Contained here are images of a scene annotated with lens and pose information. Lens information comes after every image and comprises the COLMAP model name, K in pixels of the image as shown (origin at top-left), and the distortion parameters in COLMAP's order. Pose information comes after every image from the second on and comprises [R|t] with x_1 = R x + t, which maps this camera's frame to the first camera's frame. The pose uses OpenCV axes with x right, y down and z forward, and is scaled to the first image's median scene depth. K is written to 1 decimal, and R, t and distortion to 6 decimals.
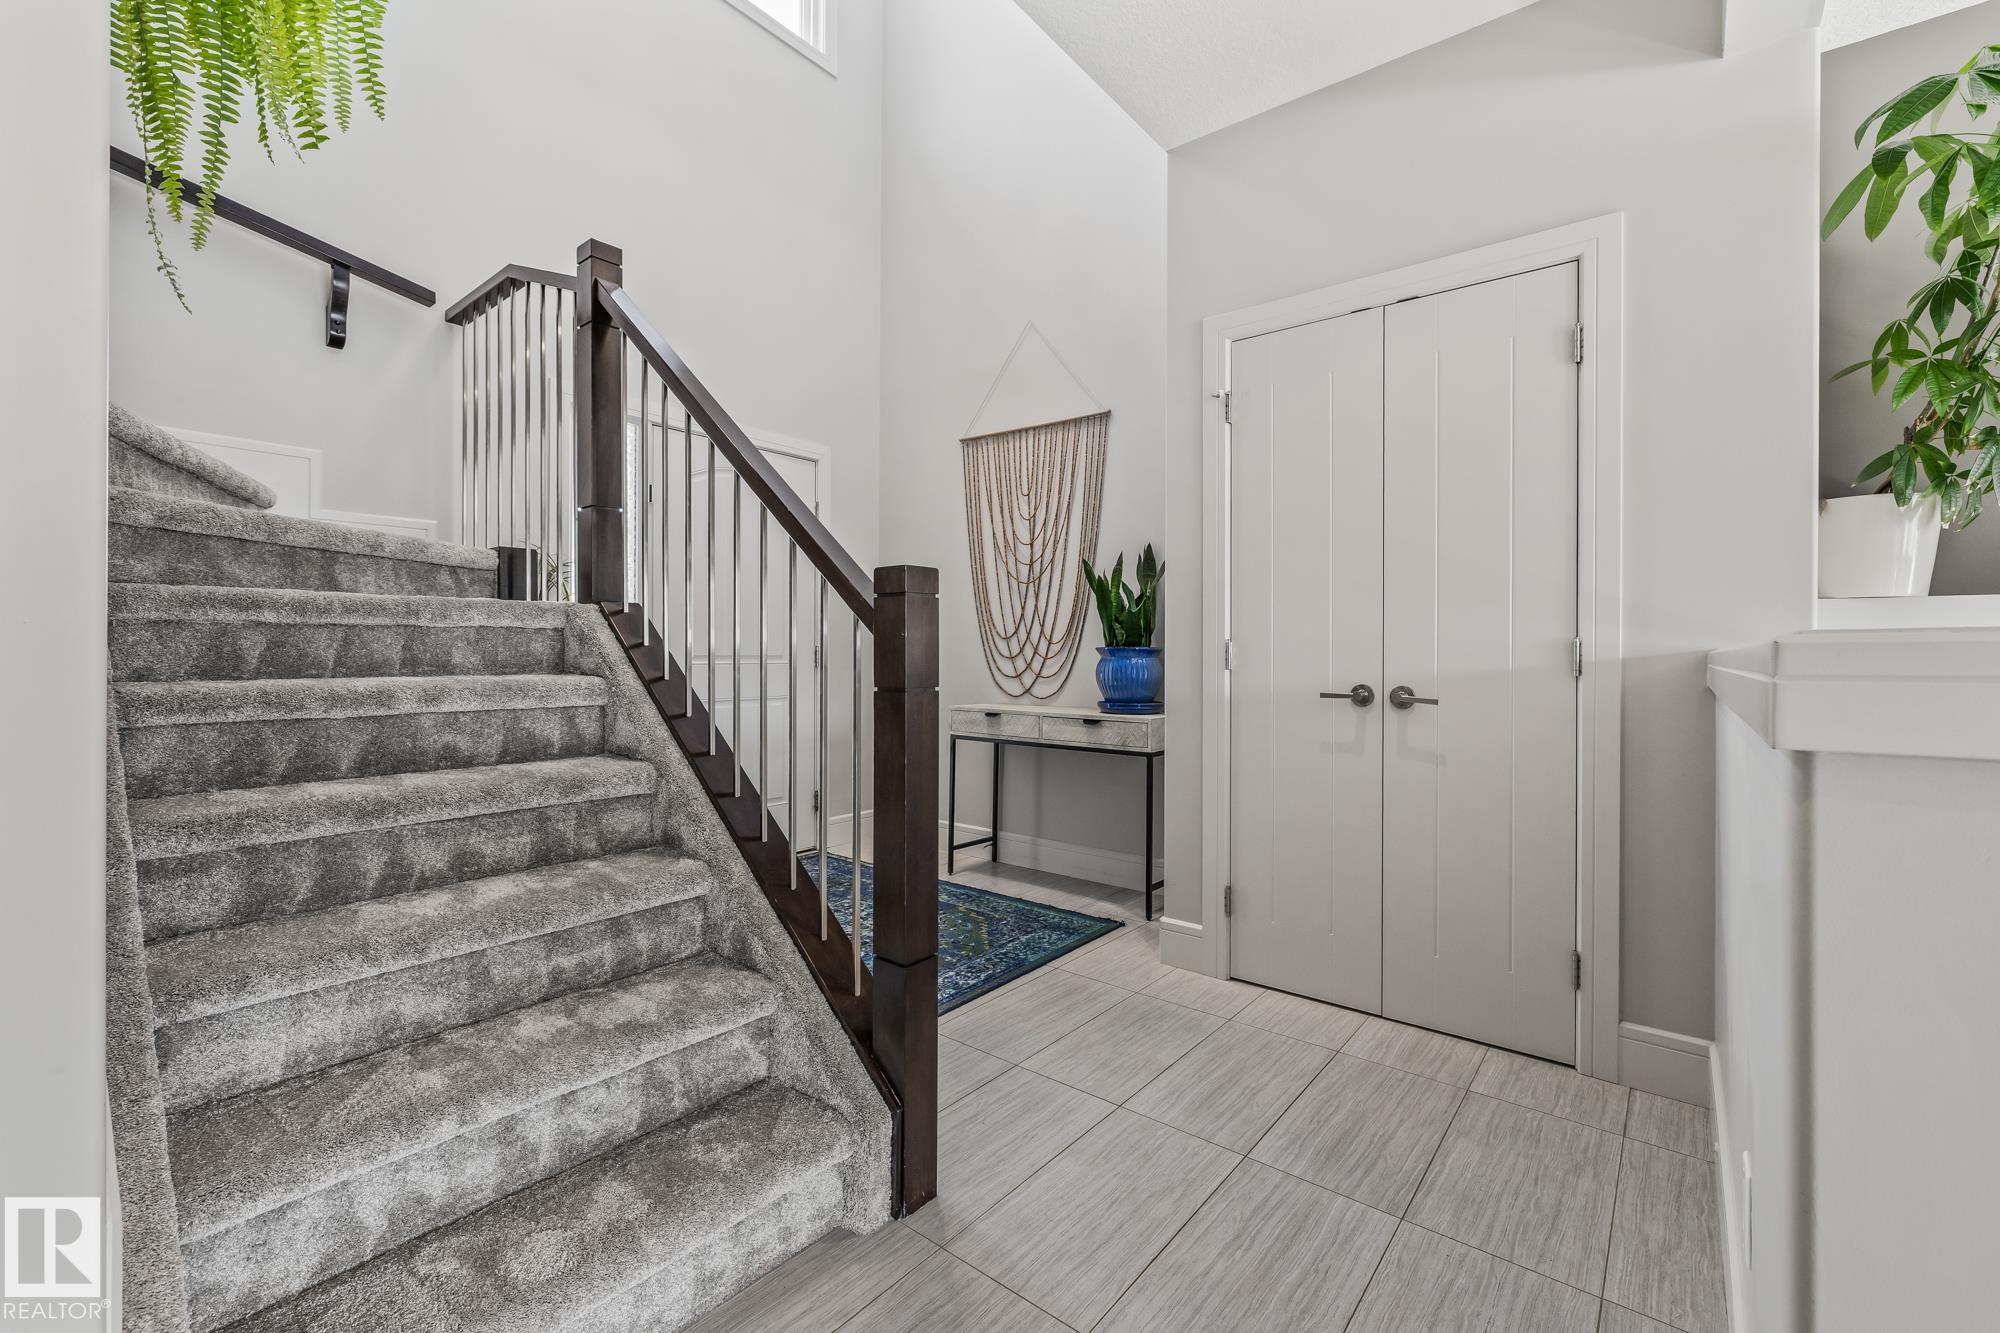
lens RADIAL K [[858.4, 0, 995.8], [0, 858.4, 644.9], [0, 0, 1]] dist [-0.000554, 0.000054]
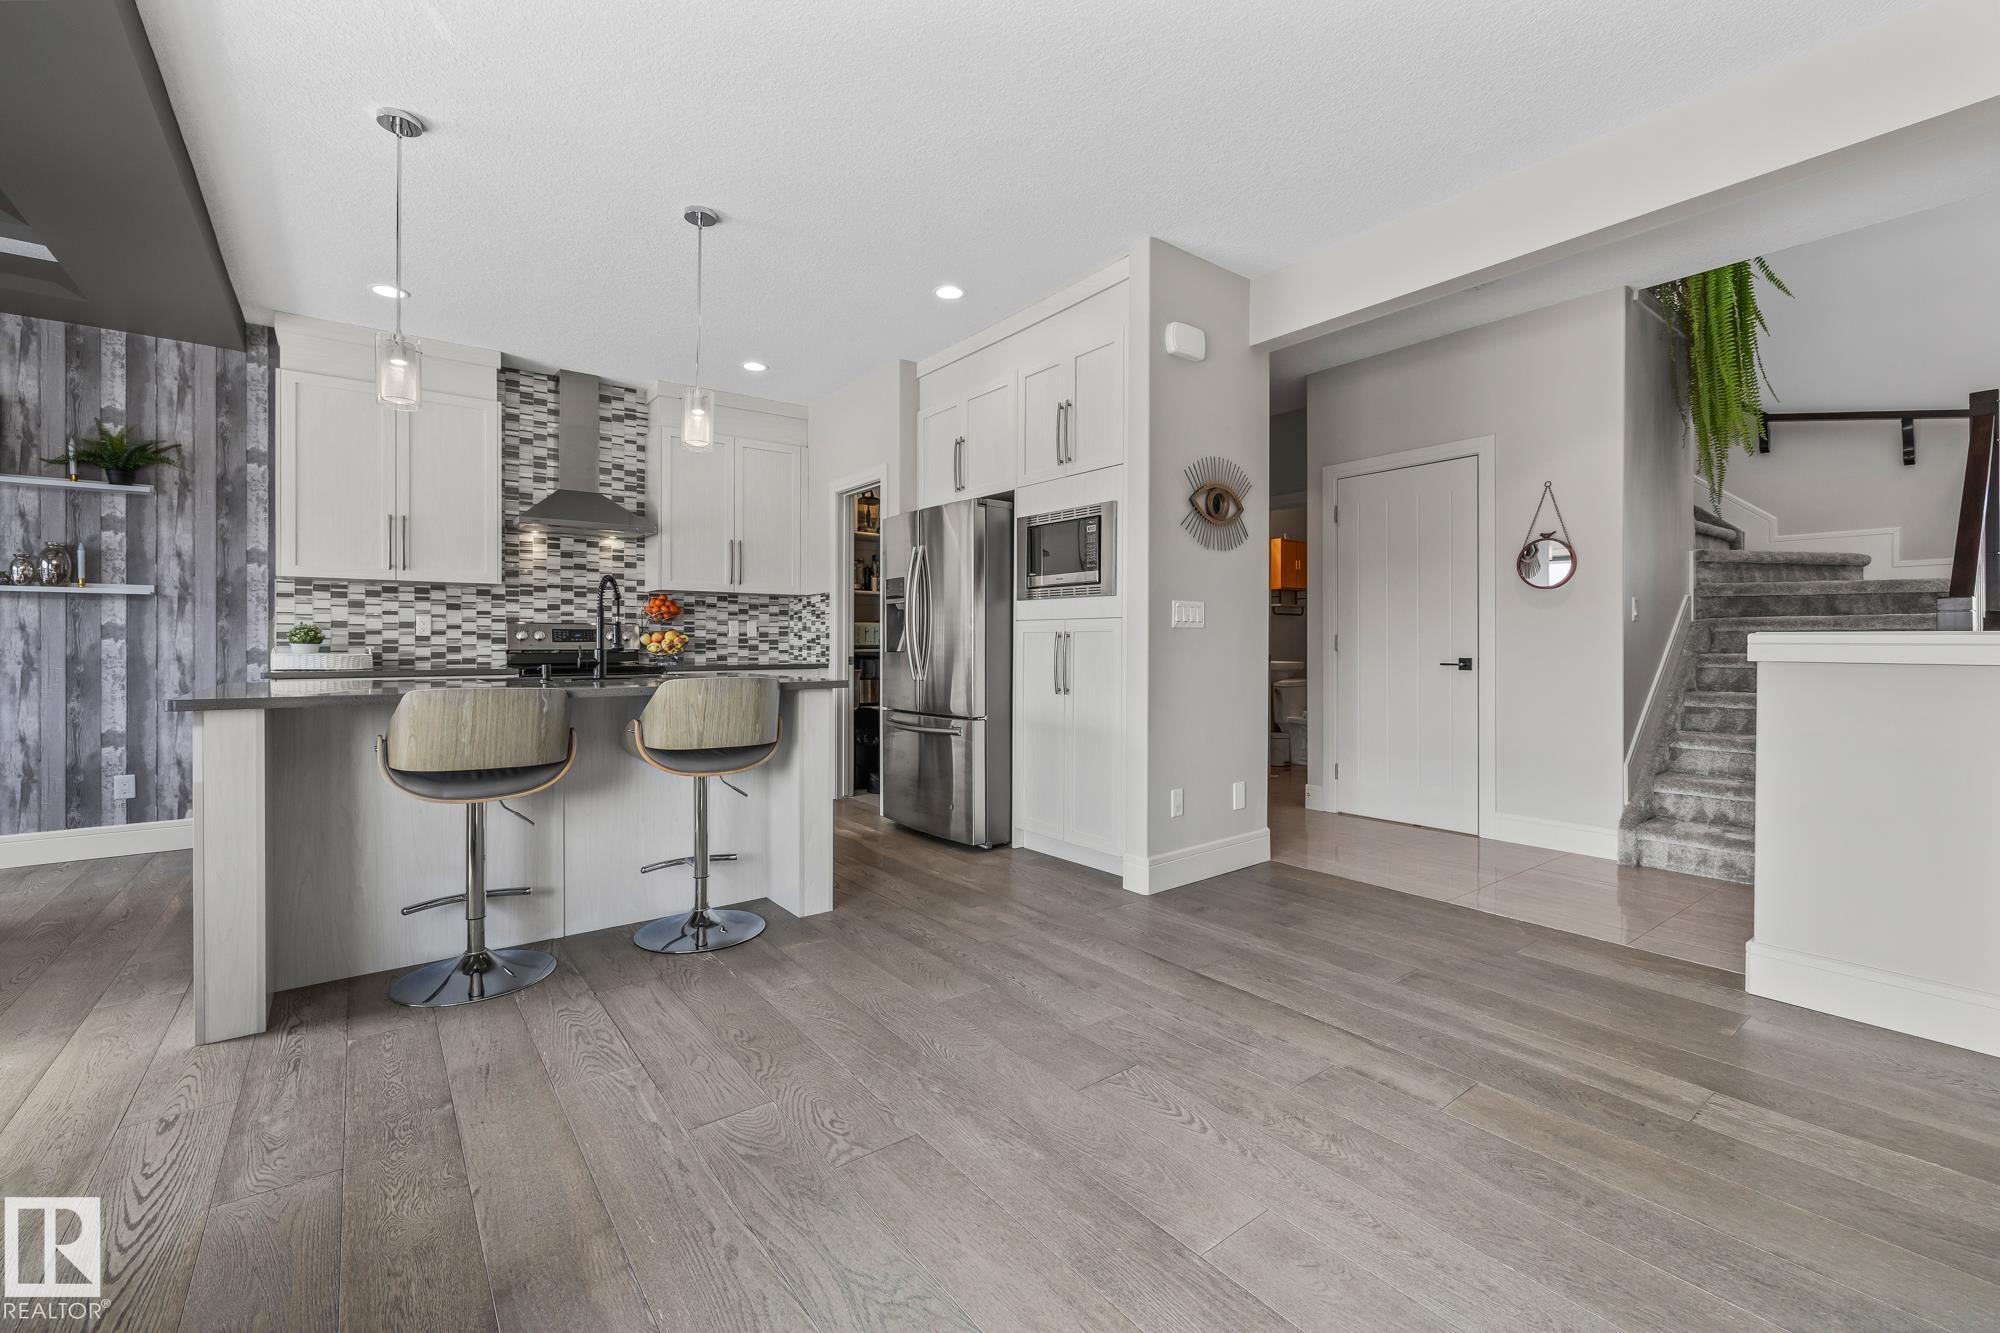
lens RADIAL K [[840.7, 0, 995.2], [0, 840.7, 645.4], [0, 0, 1]] dist [0.000415, 0.000009]
pose [[-0.237732, -0.003072, -0.971326, 1.739039], [0.005755, 0.999973, -0.004572, 0.012906], [0.971314, -0.006677, -0.237708, -0.509077]]
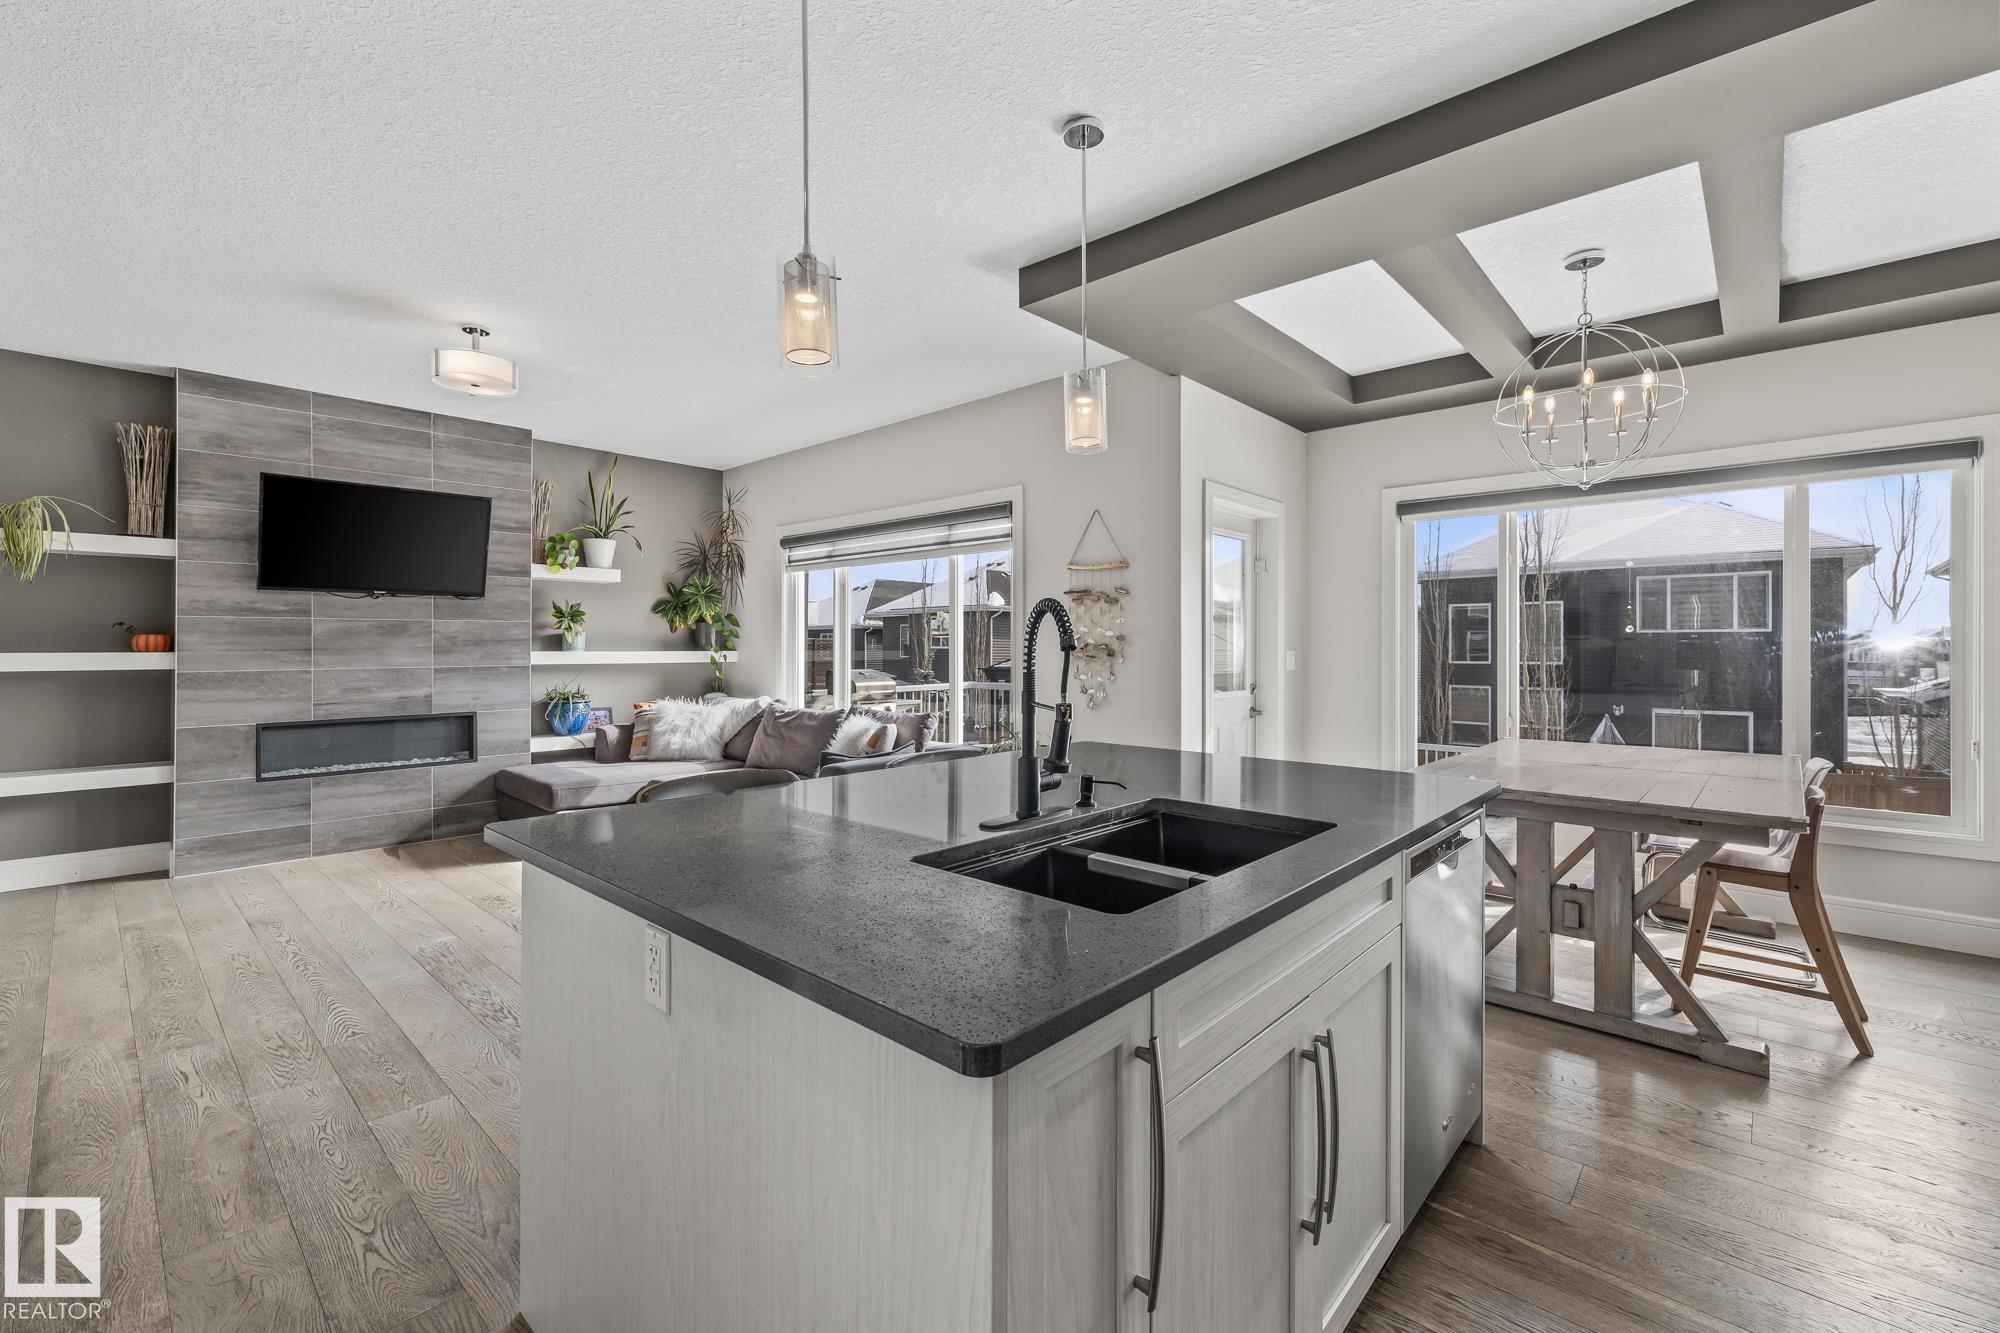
lens RADIAL K [[840.7, 0, 995.2], [0, 840.7, 645.4], [0, 0, 1]] dist [0.000415, 0.000009]
pose [[0.063492, -0.003153, 0.997977, -0.432311], [-0.007516, 0.999965, 0.003638, -0.097923], [-0.997954, -0.007732, 0.063466, -1.642871]]
